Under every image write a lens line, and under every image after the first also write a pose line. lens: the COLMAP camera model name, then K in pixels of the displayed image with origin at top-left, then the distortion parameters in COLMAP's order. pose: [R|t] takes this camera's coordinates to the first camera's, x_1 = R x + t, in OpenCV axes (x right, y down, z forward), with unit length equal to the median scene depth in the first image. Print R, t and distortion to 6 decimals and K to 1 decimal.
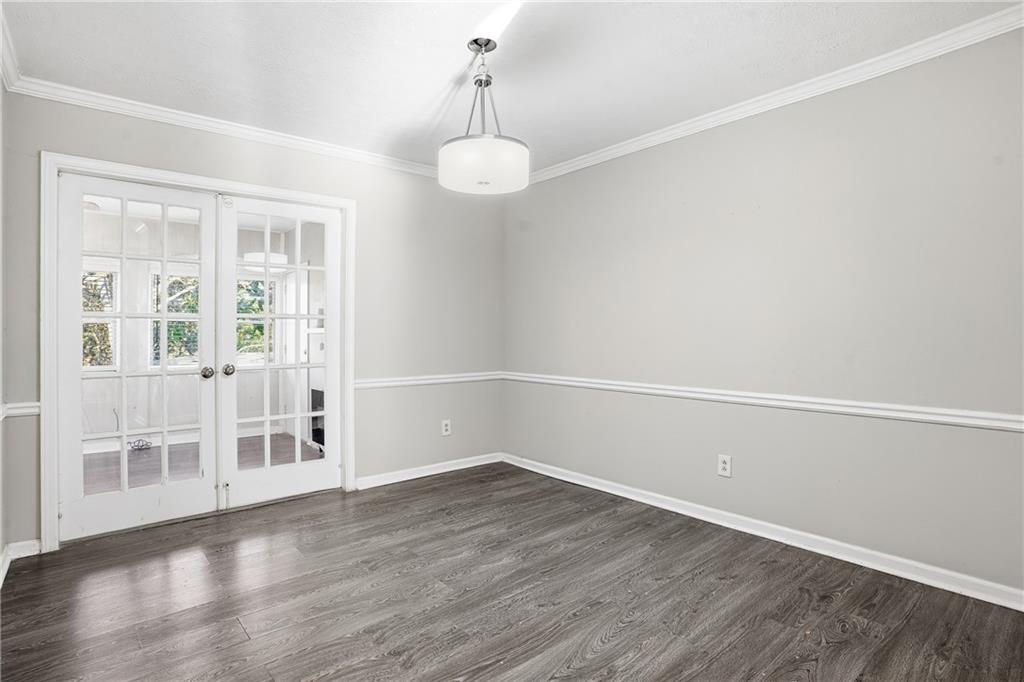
lens RADIAL K [[505.2, 0, 508.9], [0, 505.2, 340.6], [0, 0, 1]] dist [-0.078762, 0.038868]
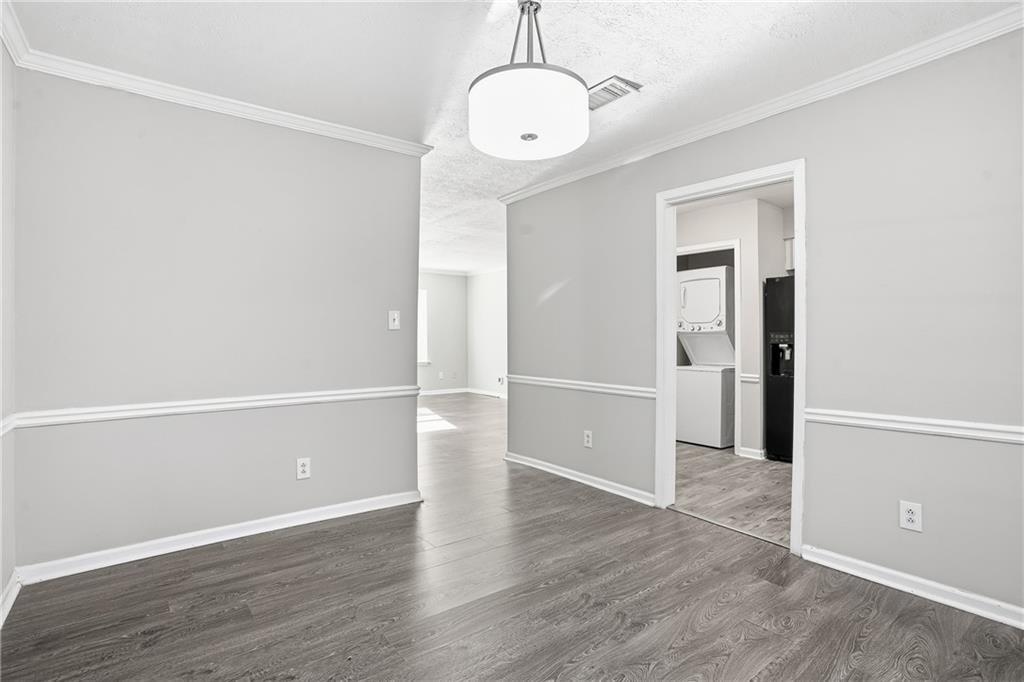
lens RADIAL K [[505.2, 0, 508.9], [0, 505.2, 340.6], [0, 0, 1]] dist [-0.078762, 0.038868]
pose [[-0.998531, 0.002828, 0.054117, -0.067586], [0.003497, 0.999918, 0.012287, -0.020727], [-0.054077, 0.012458, -0.998459, 1.985925]]
